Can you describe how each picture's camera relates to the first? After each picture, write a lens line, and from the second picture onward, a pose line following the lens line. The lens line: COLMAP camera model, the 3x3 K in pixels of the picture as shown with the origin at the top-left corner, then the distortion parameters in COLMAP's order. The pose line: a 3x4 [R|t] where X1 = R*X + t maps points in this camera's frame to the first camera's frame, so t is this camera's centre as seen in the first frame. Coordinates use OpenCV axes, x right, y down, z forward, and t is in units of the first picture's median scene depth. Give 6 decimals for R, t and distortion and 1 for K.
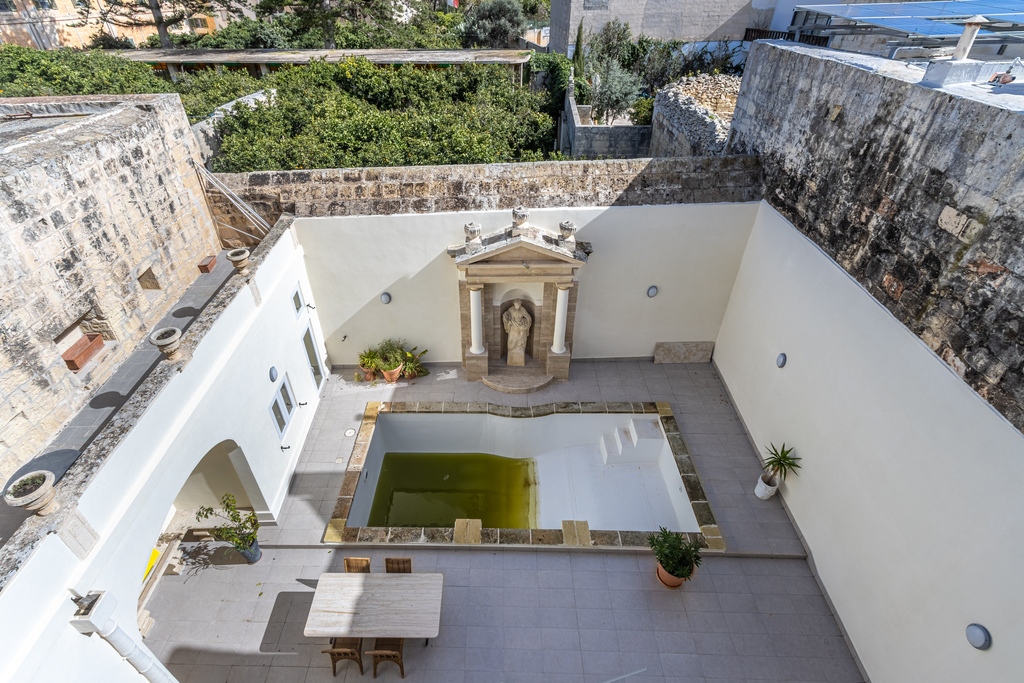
lens RADIAL K [[479.8, 0, 481.2], [0, 479.8, 307.3], [0, 0, 1]] dist [0.006836, -0.003228]
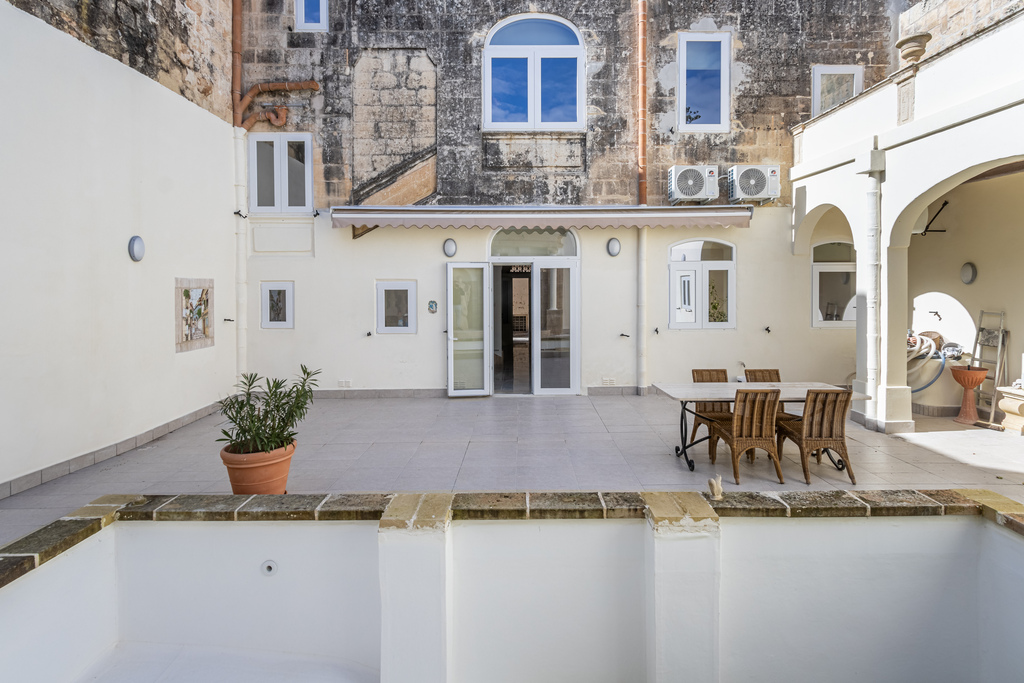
lens RADIAL K [[502.1, 0, 523.1], [0, 502.1, 293.3], [0, 0, 1]] dist [0.011006, -0.005097]
pose [[-0.998846, 0.031323, -0.036421, 0.108111], [0.004313, 0.813580, 0.581437, 0.054151], [0.047843, 0.580609, -0.812776, 1.138375]]
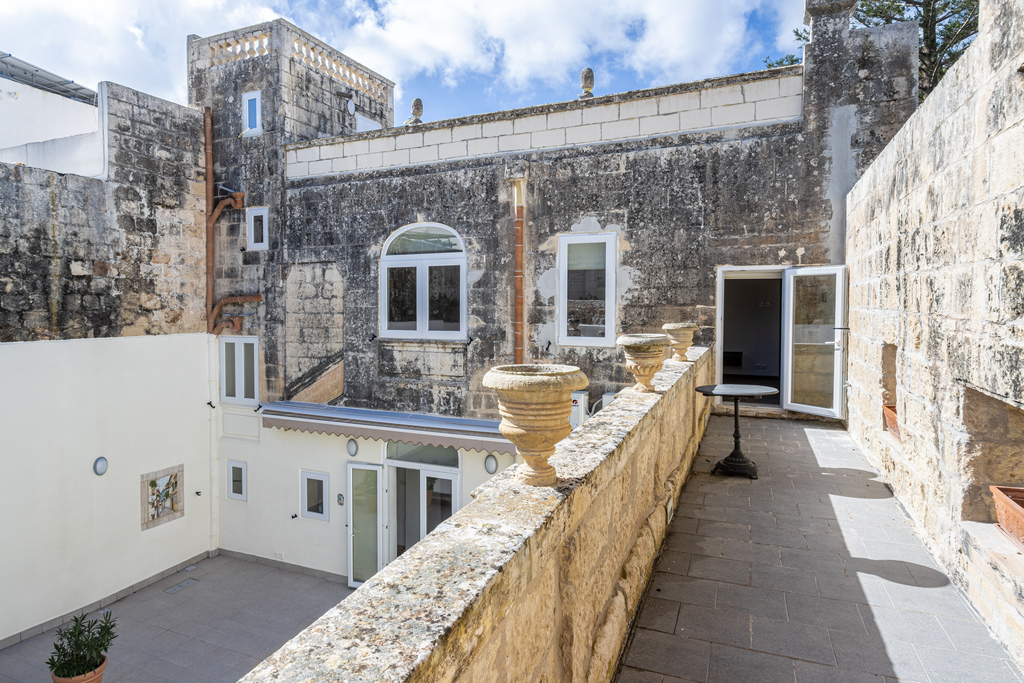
lens RADIAL K [[604.5, 0, 492.9], [0, 604.5, 327.4], [0, 0, 1]] dist [0.007186, -0.001708]
pose [[-0.916488, 0.013732, 0.399826, -0.497898], [0.247145, 0.805332, 0.538851, -0.226490], [-0.314593, 0.592665, -0.741471, 0.992160]]
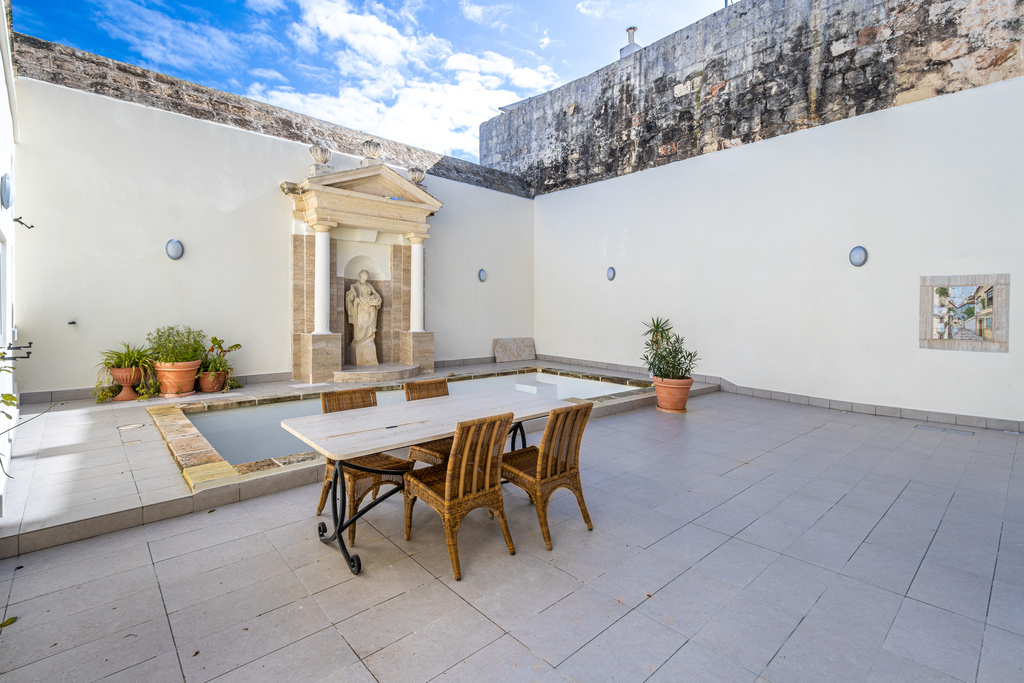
lens RADIAL K [[479.8, 0, 502.4], [0, 479.8, 316.3], [0, 0, 1]] dist [0.006836, -0.003228]
pose [[0.724790, 0.021110, 0.688647, -0.377376], [0.370396, 0.830860, -0.415305, 0.570798], [-0.580936, 0.556081, 0.594380, 0.484149]]
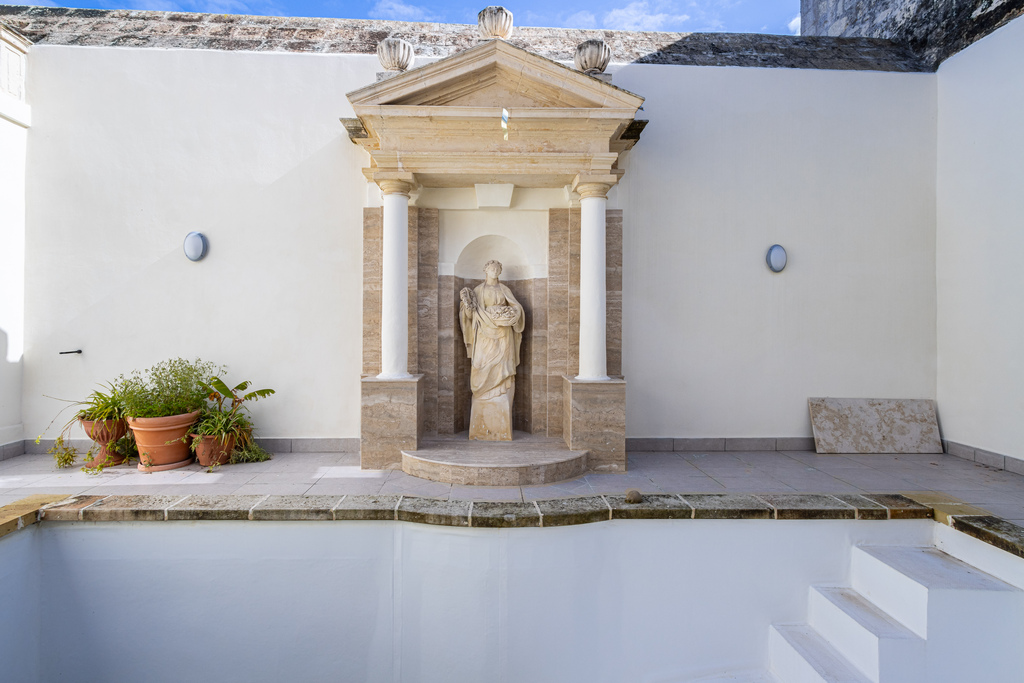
lens RADIAL K [[479.8, 0, 485.5], [0, 479.8, 327.4], [0, 0, 1]] dist [0.006836, -0.003228]
pose [[0.998717, 0.030501, 0.040429, 0.062220], [-0.002248, 0.824220, -0.566265, 0.343698], [-0.050594, 0.565447, 0.823231, 0.781337]]
